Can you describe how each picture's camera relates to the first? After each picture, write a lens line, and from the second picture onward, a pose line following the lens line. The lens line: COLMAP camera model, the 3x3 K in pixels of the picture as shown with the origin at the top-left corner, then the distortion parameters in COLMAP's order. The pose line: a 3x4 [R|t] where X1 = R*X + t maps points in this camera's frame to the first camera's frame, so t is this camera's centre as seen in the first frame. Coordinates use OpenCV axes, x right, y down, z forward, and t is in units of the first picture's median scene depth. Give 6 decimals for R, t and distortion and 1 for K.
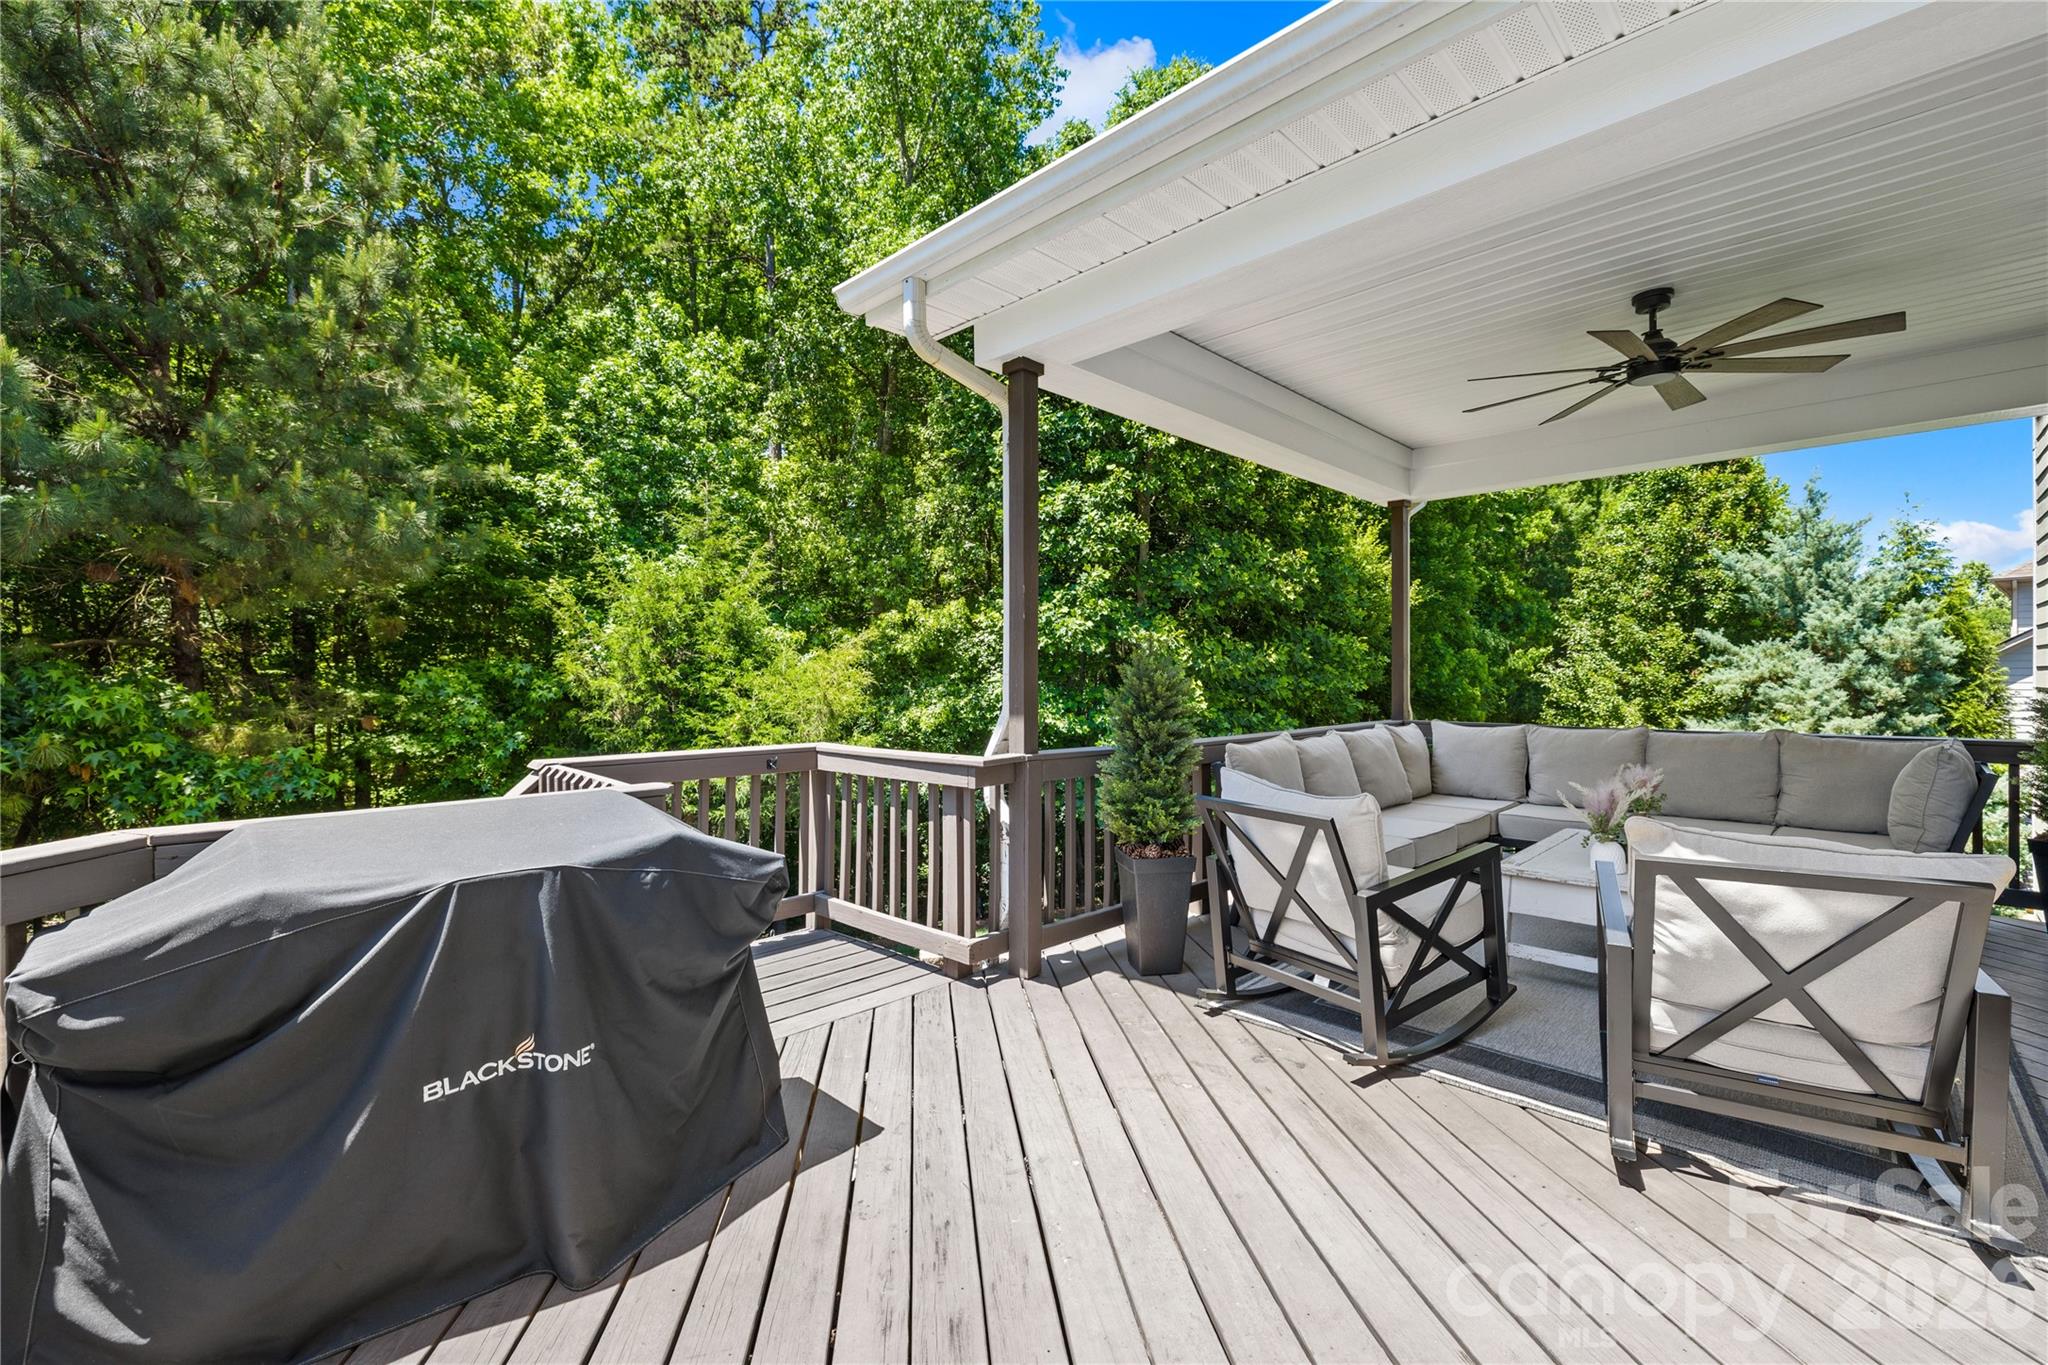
lens RADIAL K [[874.6, 0, 1023.7], [0, 874.6, 674.8], [0, 0, 1]] dist [0.001648, -0.000001]
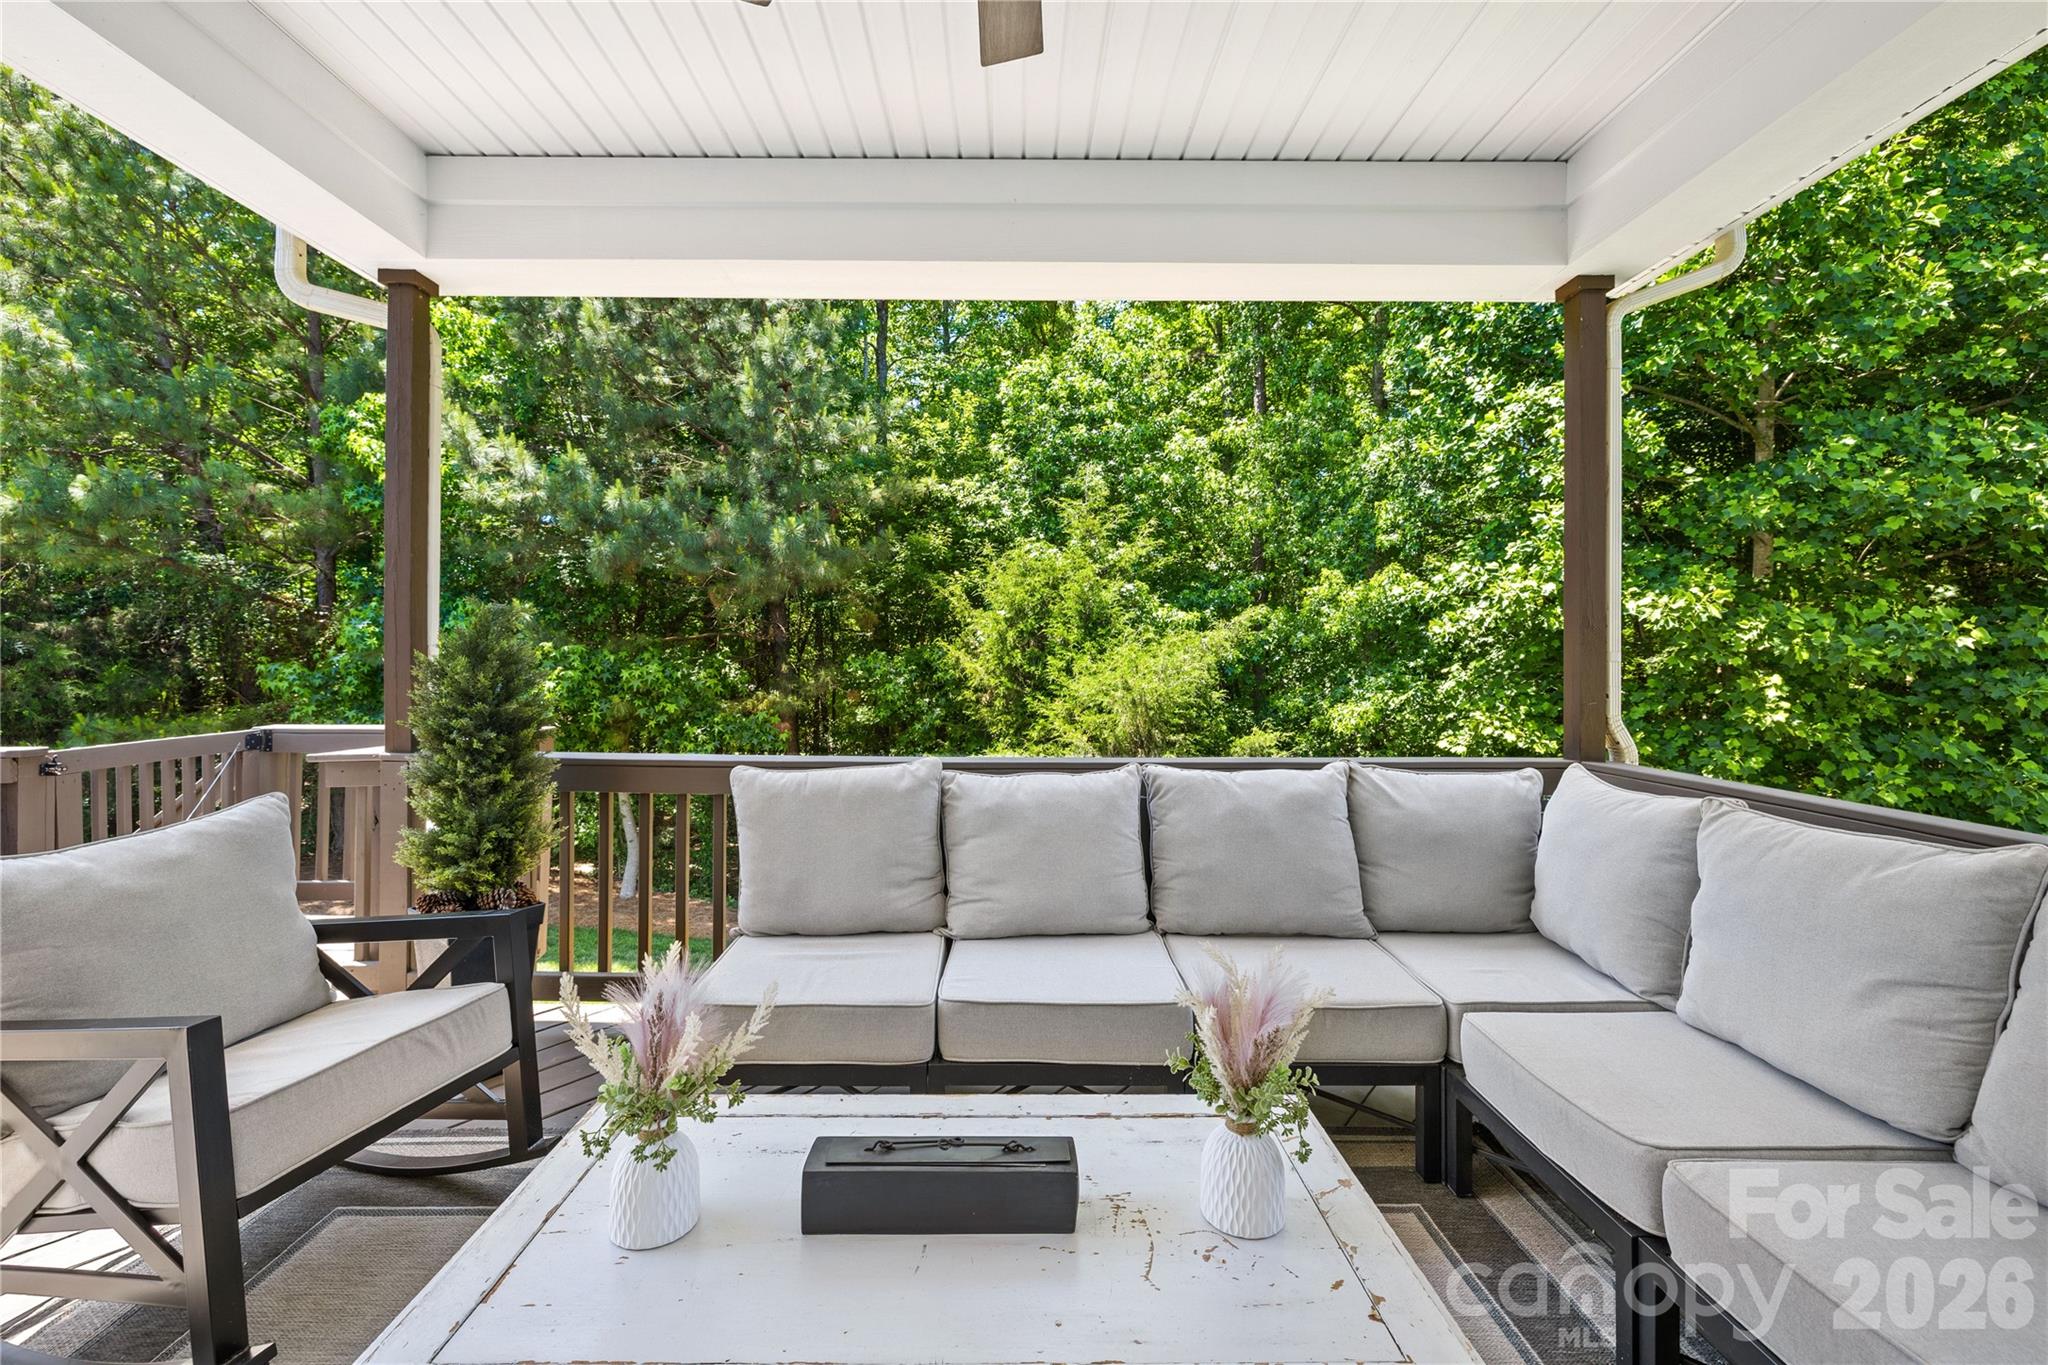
lens RADIAL K [[874.6, 0, 1020.4], [0, 874.6, 669.0], [0, 0, 1]] dist [0.001648, -0.000001]
pose [[0.712217, 0.012728, -0.701844, 0.277831], [-0.007920, 0.999918, 0.010096, 0.001592], [0.701915, -0.001632, 0.712259, 0.243823]]
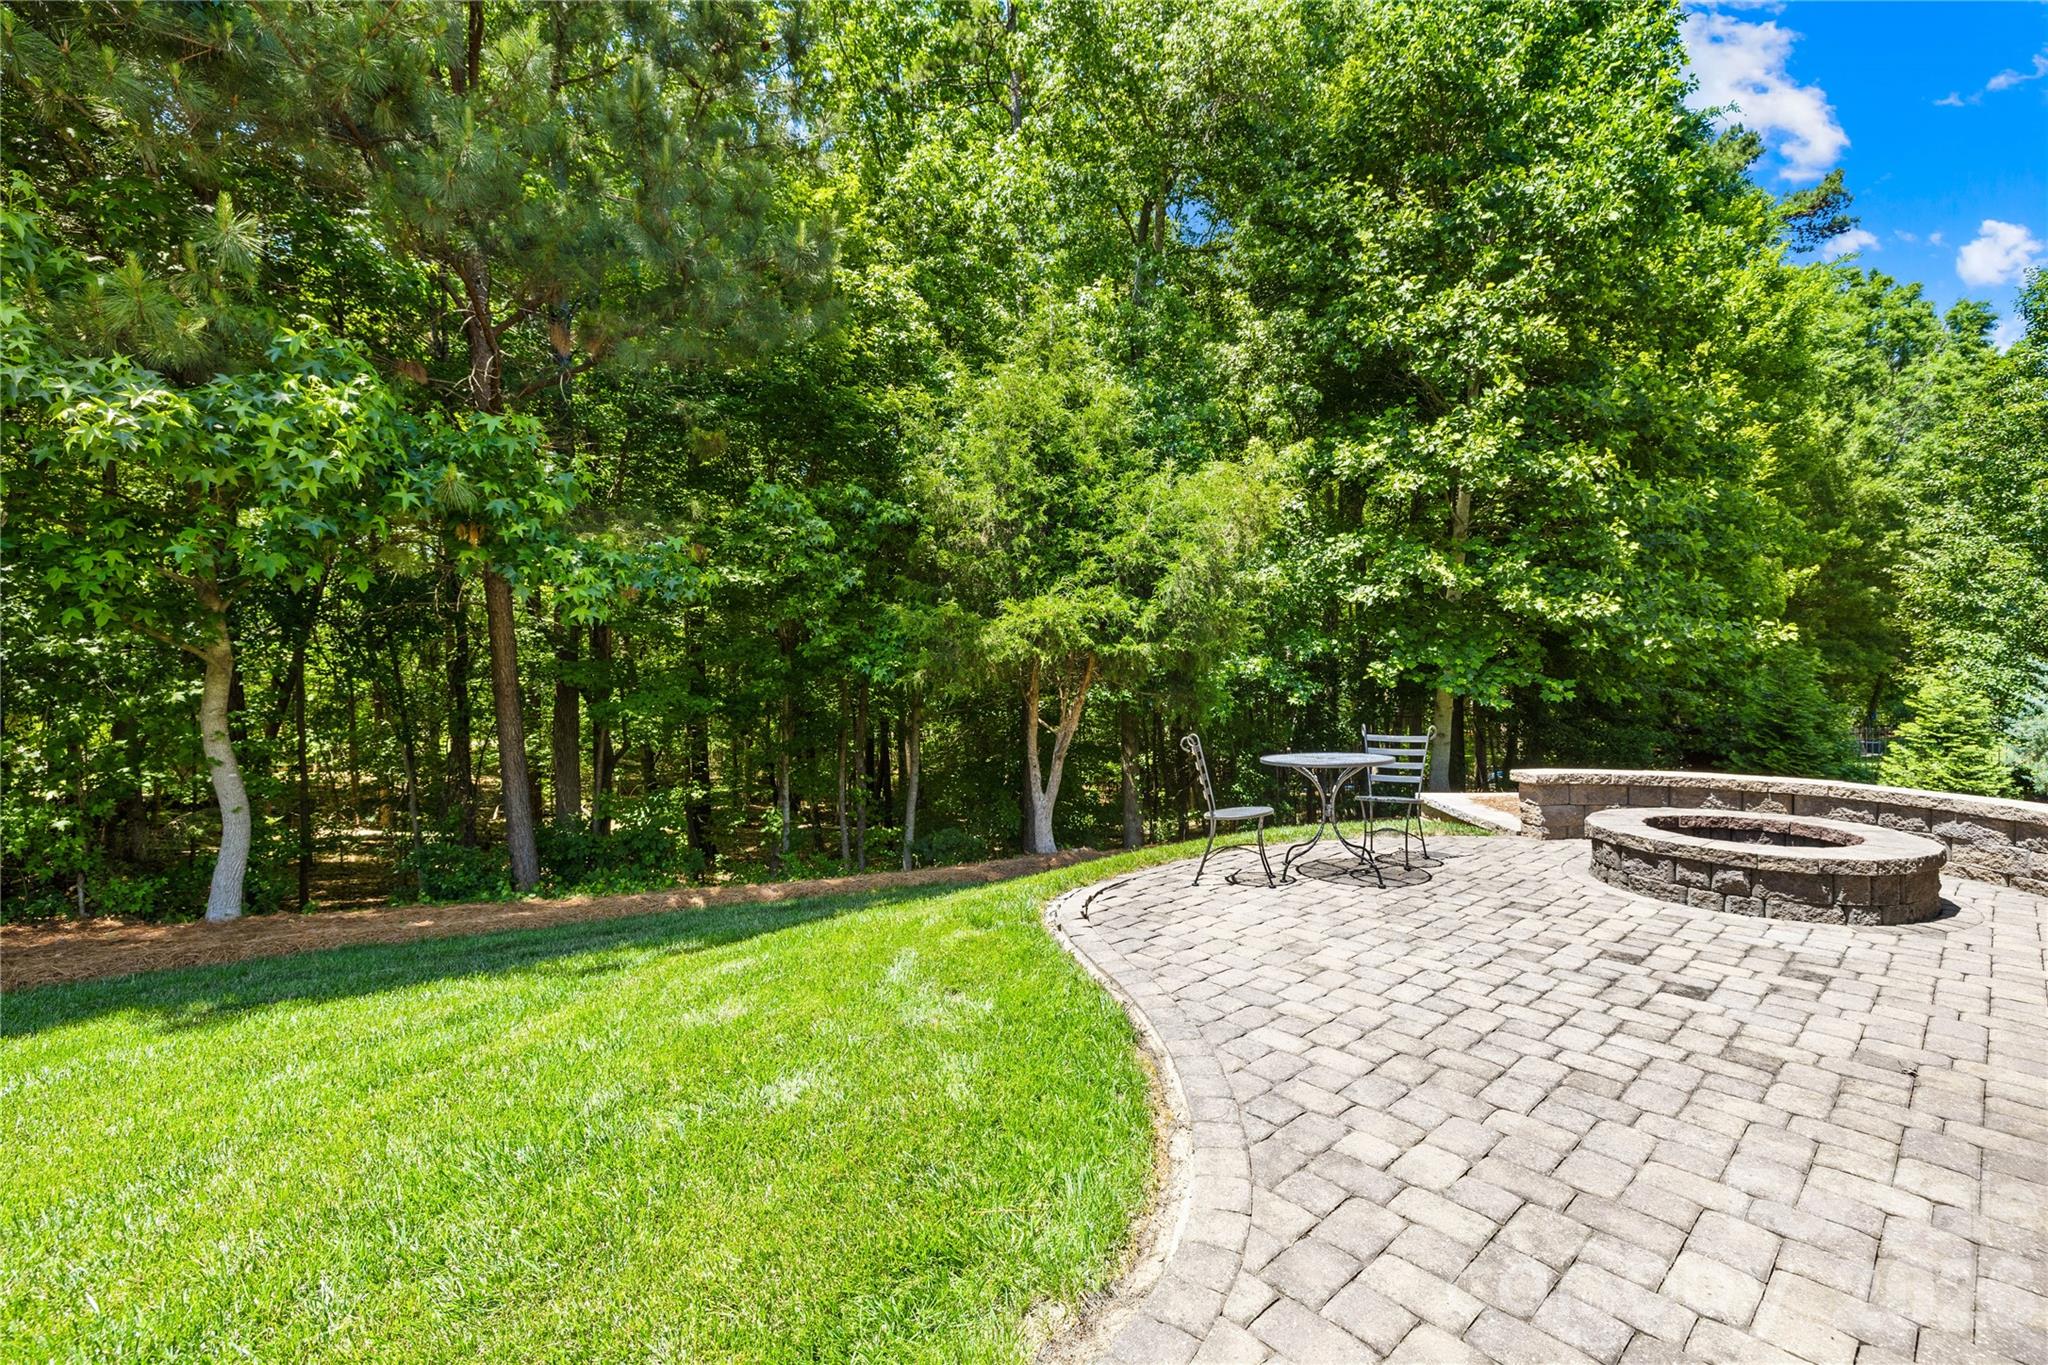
lens RADIAL K [[874.6, 0, 1015.3], [0, 874.6, 681.8], [0, 0, 1]] dist [0.001648, -0.000001]
pose [[0.996823, -0.004216, -0.079539, -0.325605], [0.005530, 0.999852, 0.016300, 0.151660], [0.079459, -0.016688, 0.996698, 0.147277]]
